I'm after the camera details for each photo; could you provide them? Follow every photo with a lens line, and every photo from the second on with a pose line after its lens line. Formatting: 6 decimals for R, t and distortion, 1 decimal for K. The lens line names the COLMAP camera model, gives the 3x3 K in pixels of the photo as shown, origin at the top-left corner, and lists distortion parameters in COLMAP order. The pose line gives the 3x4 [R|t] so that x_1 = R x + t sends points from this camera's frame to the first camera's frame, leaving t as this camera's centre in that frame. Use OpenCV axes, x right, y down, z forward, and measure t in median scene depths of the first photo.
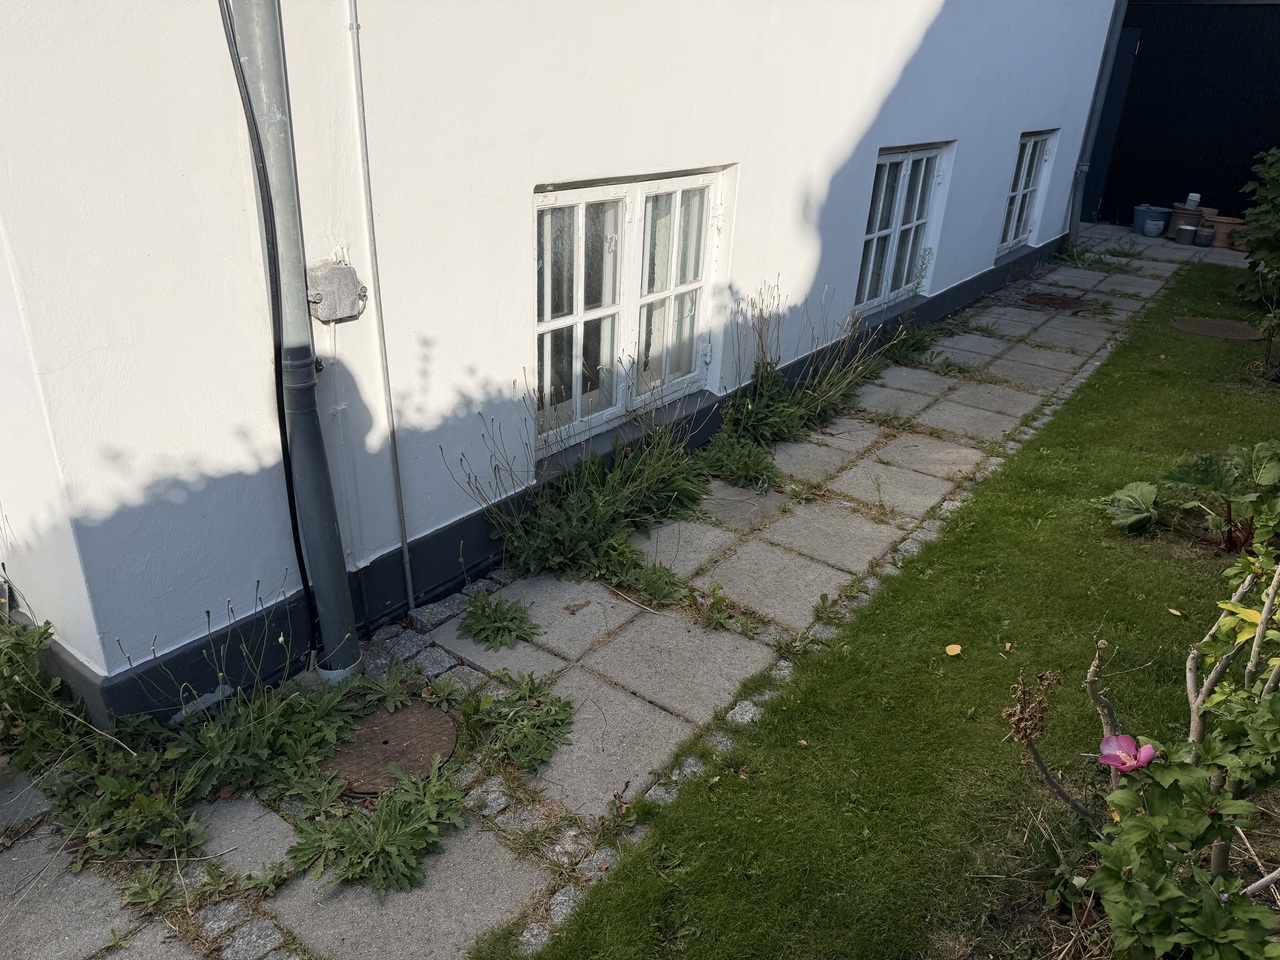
lens RADIAL K [[885.9, 0, 631.7], [0, 885.9, 481.9], [0, 0, 1]] dist [0.026215, -0.011639]
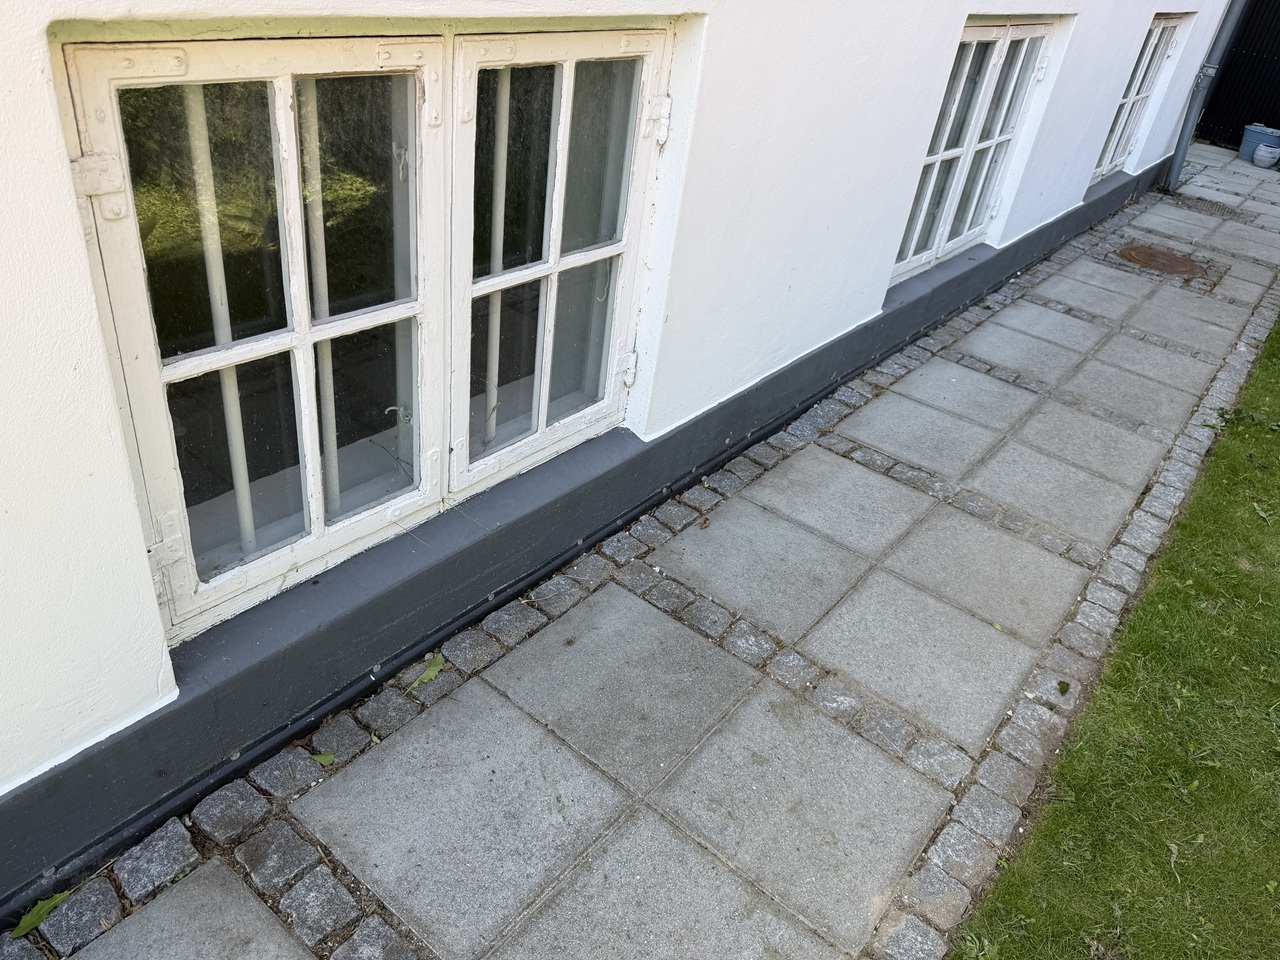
lens RADIAL K [[885.9, 0, 650.4], [0, 885.9, 479.0], [0, 0, 1]] dist [0.026215, -0.011639]
pose [[0.995969, 0.085807, 0.026146, 0.064358], [-0.088623, 0.986340, 0.138850, -0.111076], [-0.013875, -0.140607, 0.989968, 0.309044]]
